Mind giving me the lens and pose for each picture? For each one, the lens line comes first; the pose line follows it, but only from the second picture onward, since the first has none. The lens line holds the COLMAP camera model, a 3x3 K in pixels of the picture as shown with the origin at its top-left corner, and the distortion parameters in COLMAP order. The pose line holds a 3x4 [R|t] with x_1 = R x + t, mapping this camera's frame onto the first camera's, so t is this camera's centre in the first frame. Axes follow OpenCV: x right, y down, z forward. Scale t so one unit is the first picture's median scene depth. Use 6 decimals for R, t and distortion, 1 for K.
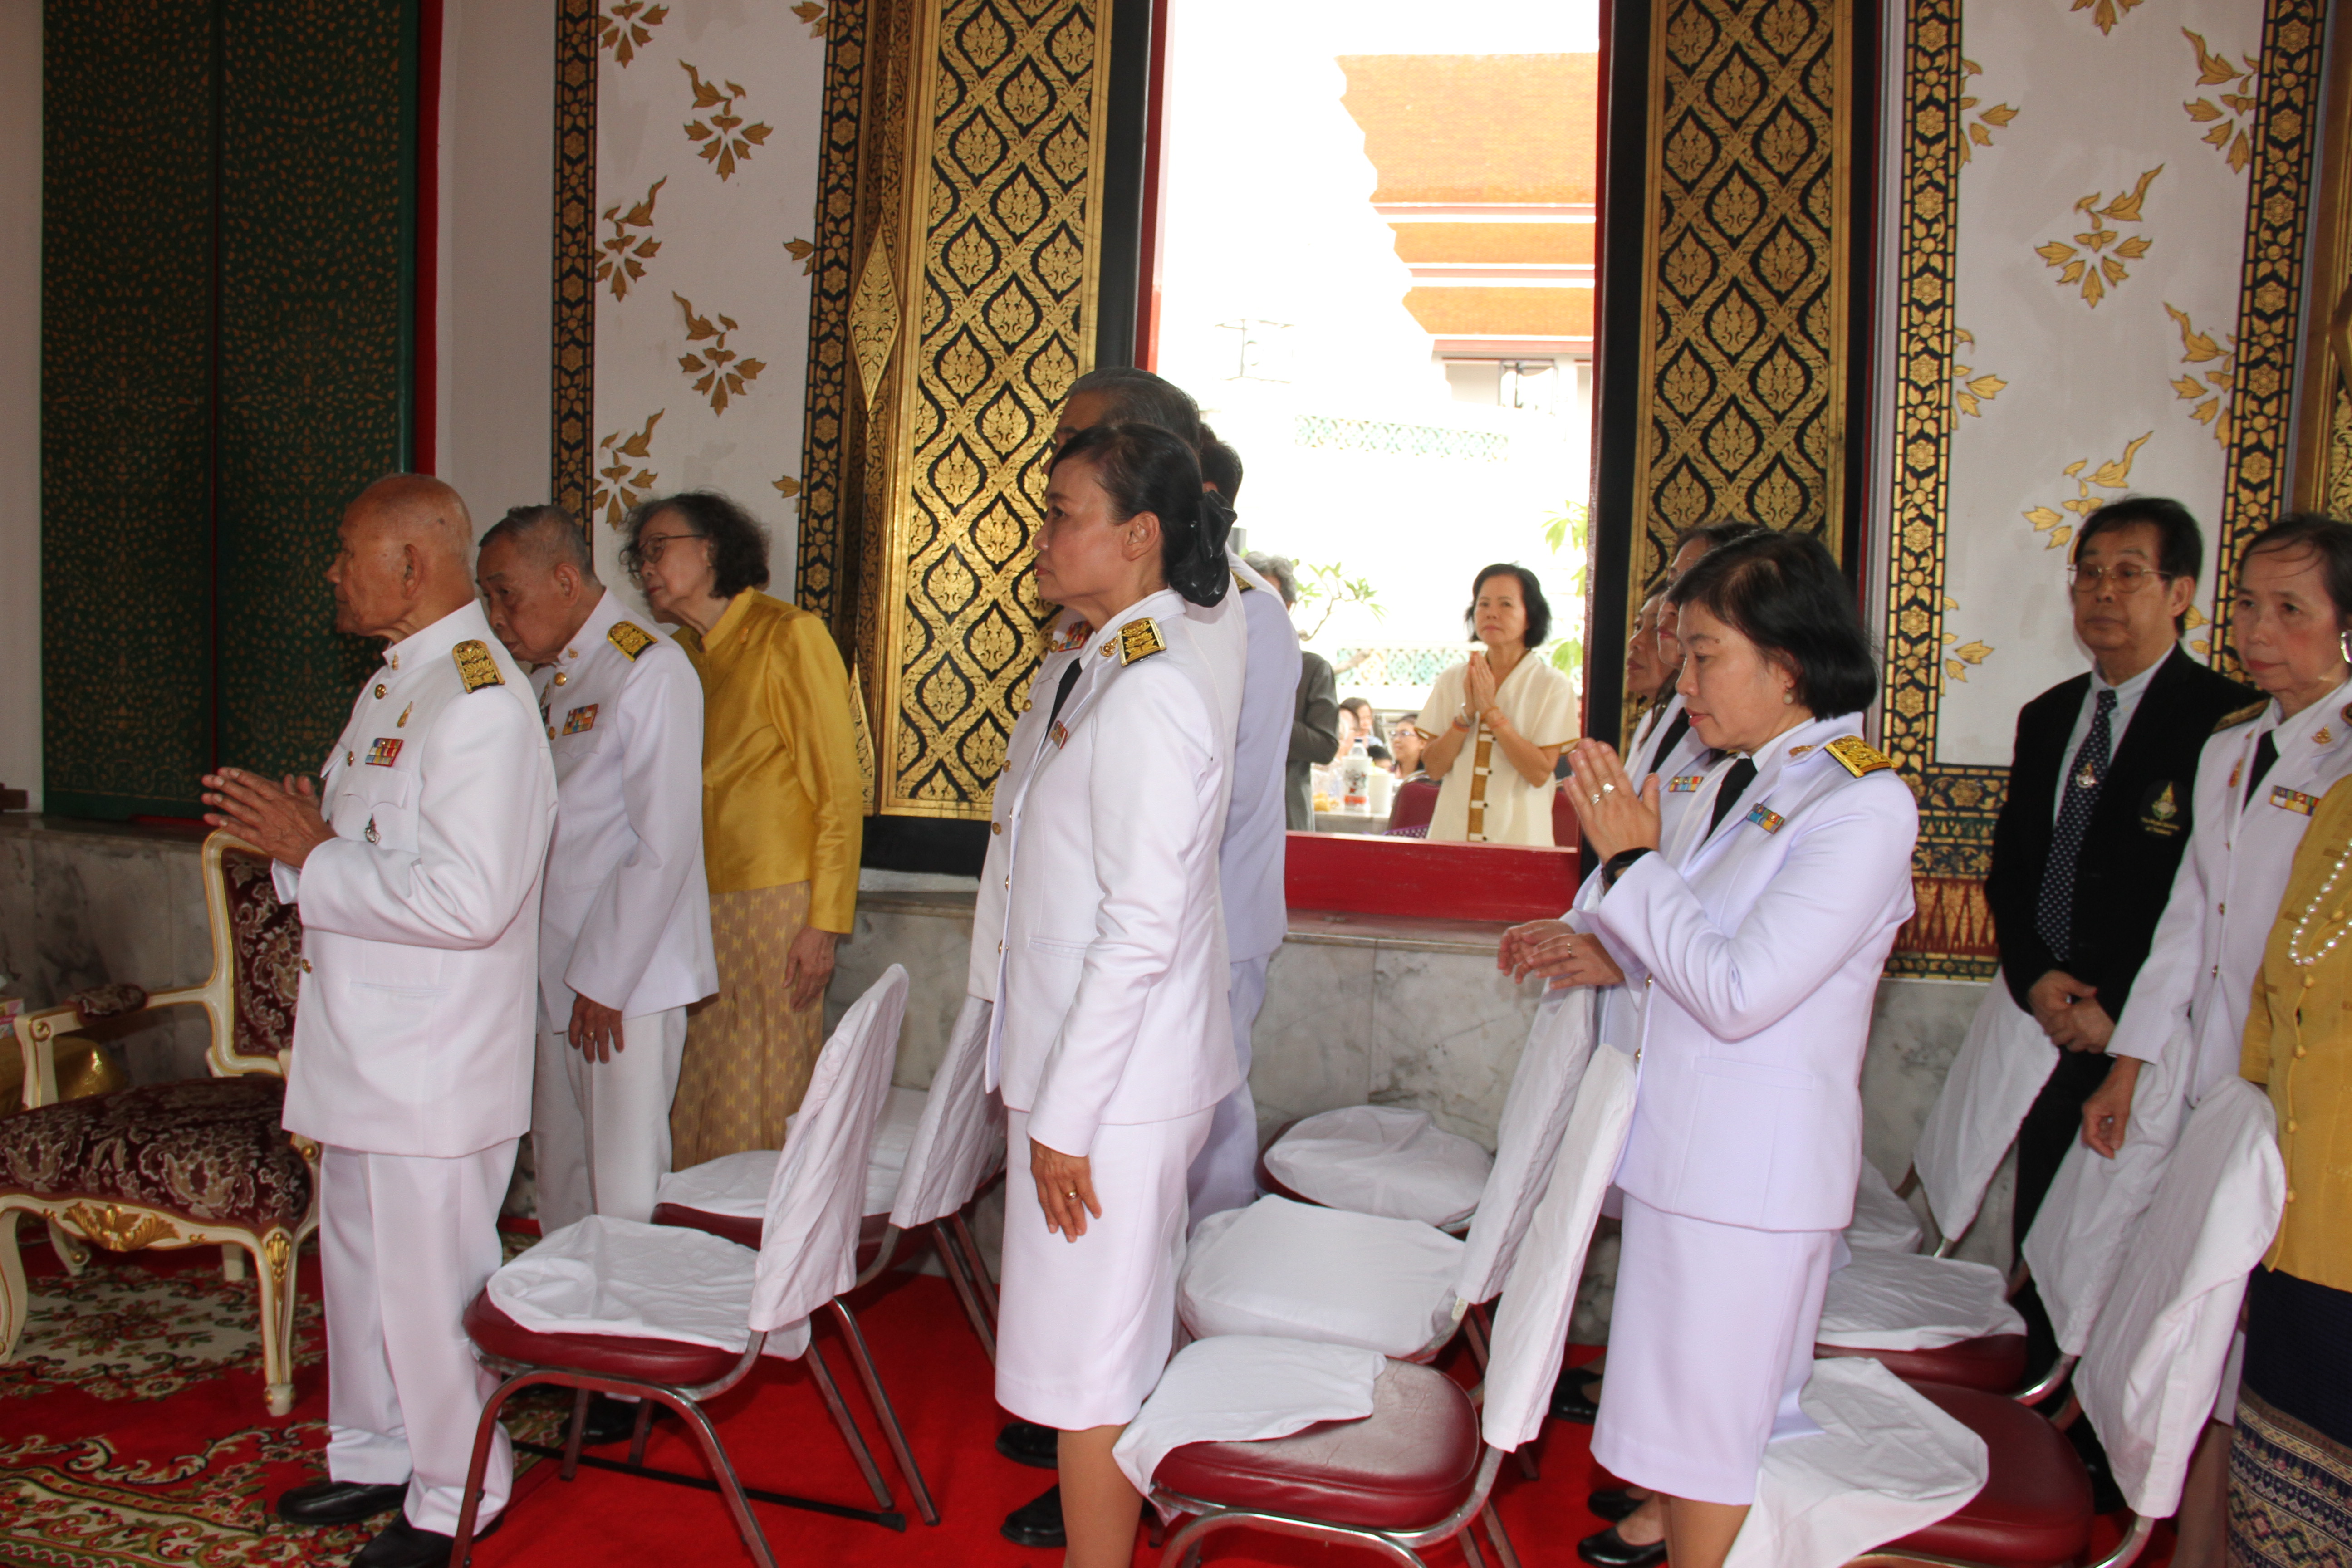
lens RADIAL K [[1937.5, 0, 1131.3], [0, 1937.5, 825.2], [0, 0, 1]] dist [-0.158931, 0.110243]
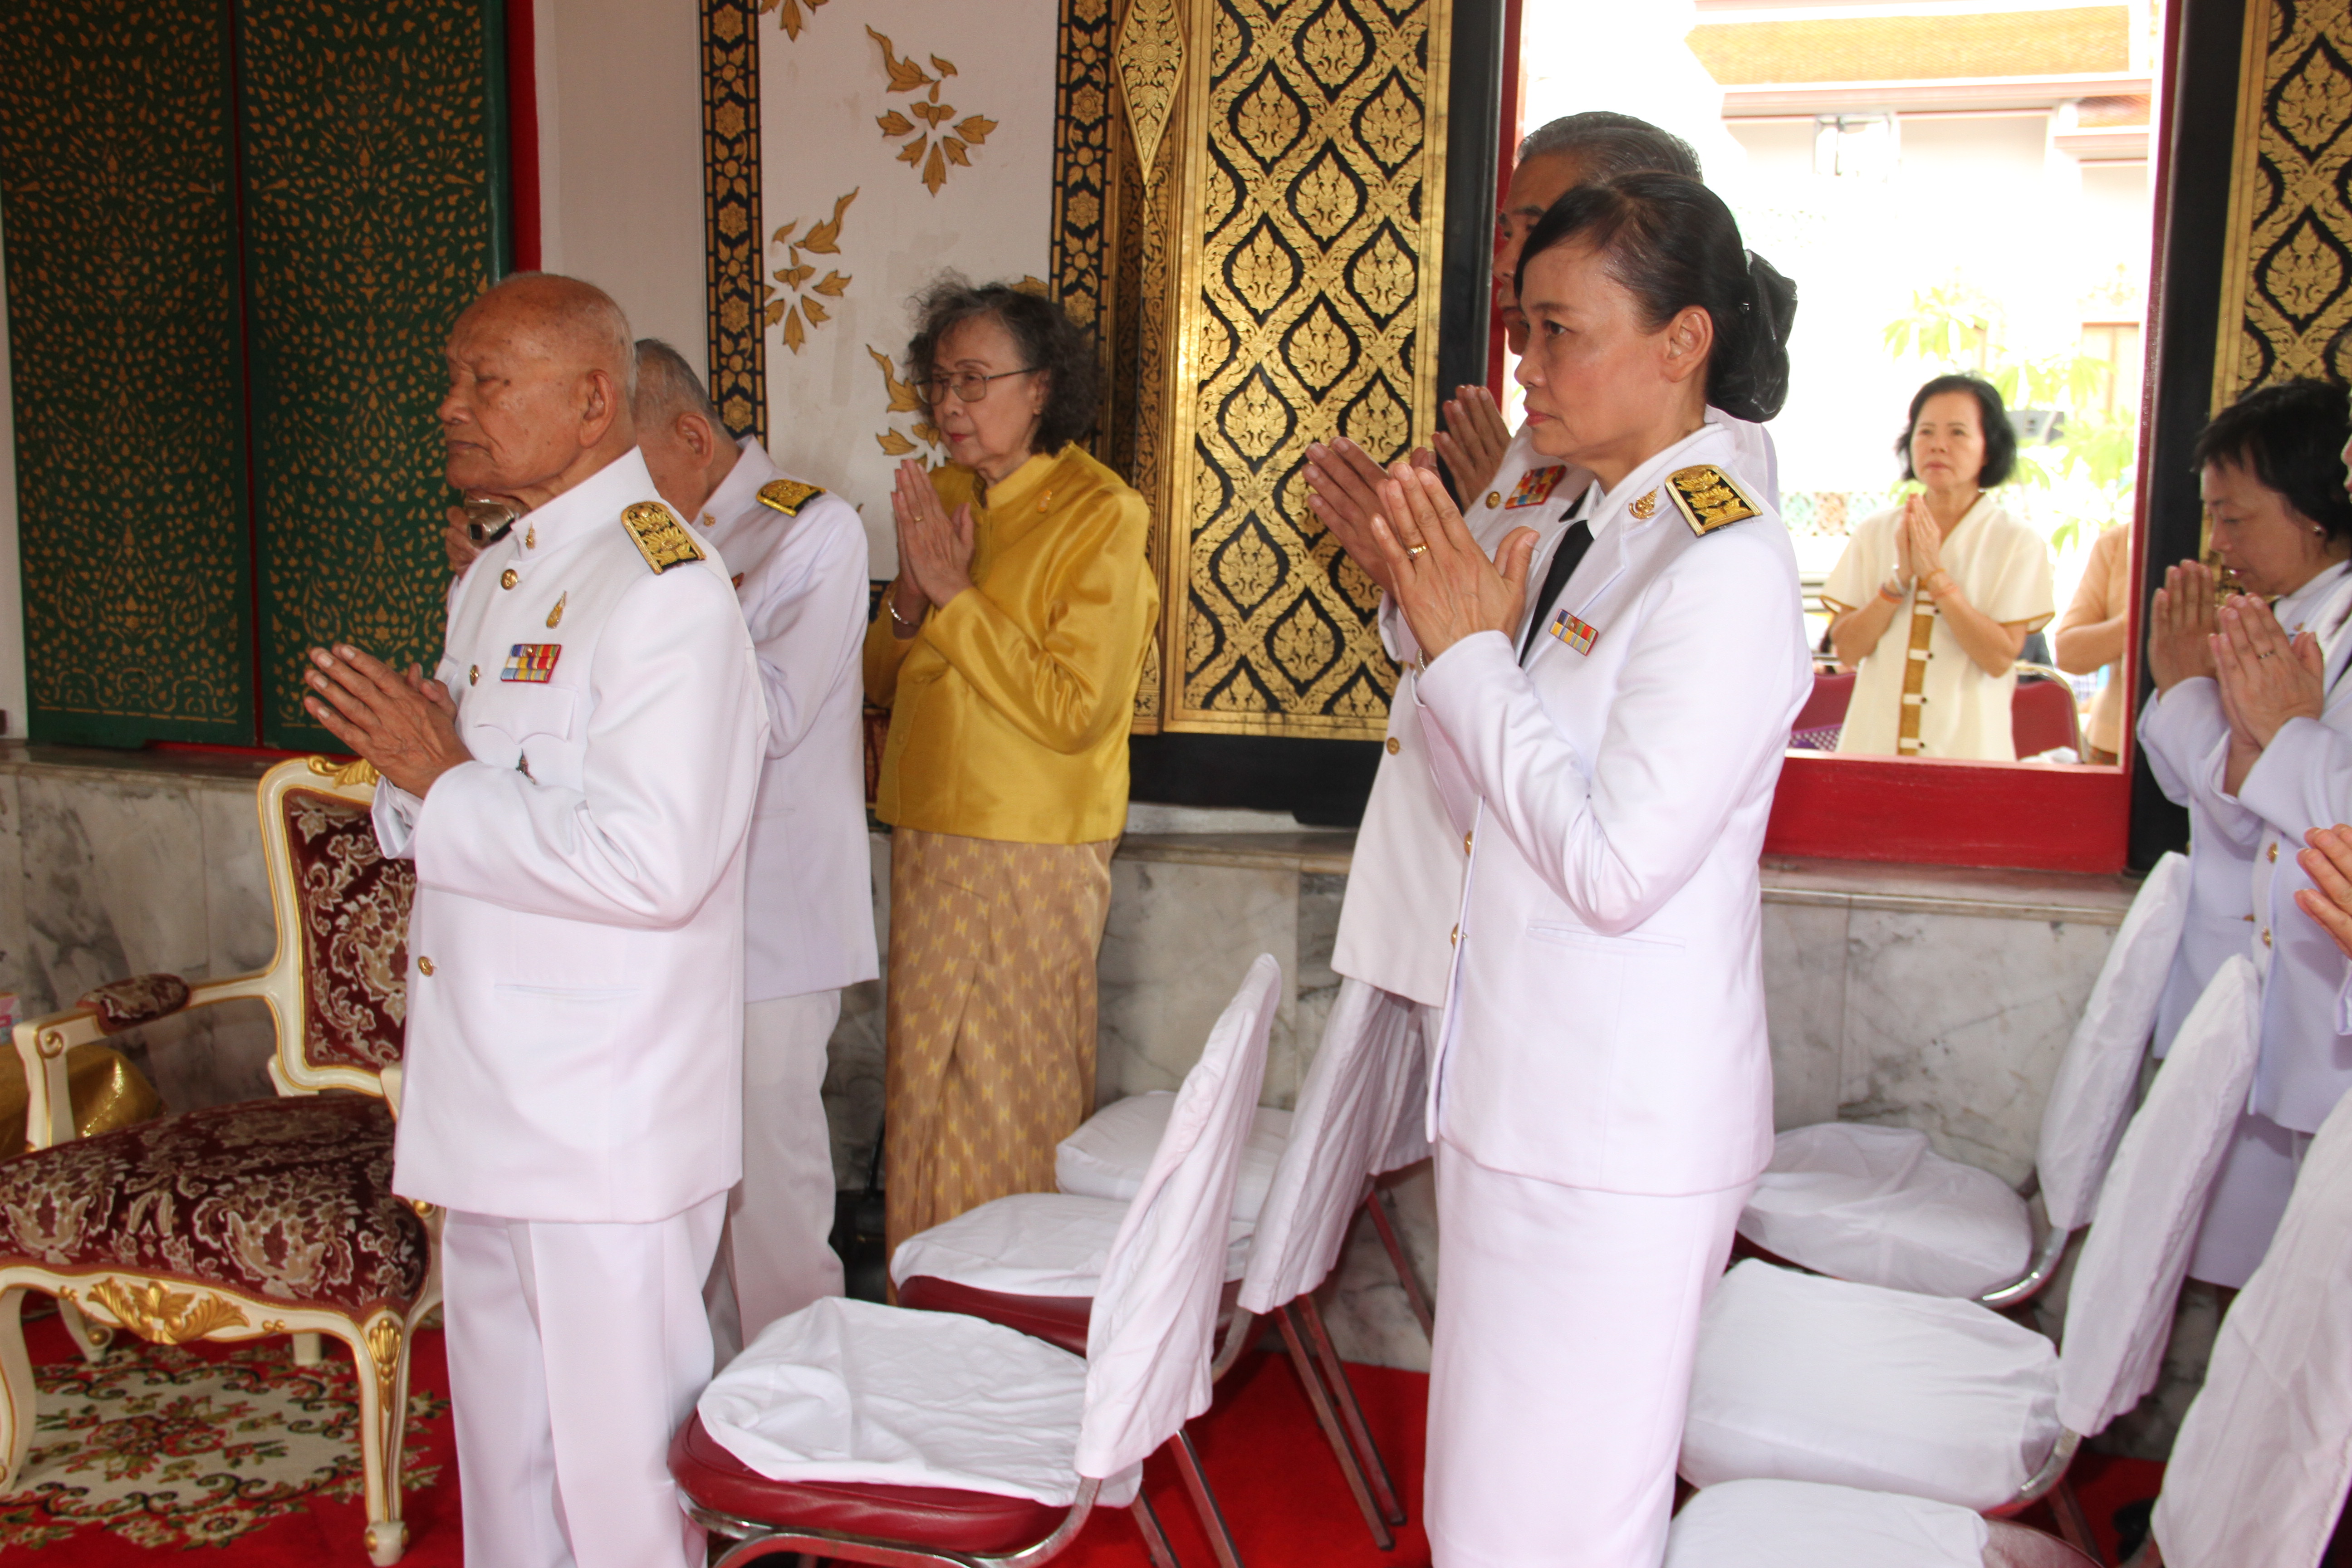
lens RADIAL K [[2411.1, 0, 1156.8], [0, 2411.1, 803.3], [0, 0, 1]] dist [-0.020411, 0.000000]
pose [[0.996767, -0.010135, -0.079702, -0.068283], [0.012824, 0.999363, 0.033304, -0.010473], [0.079313, -0.034219, 0.996262, 0.081666]]
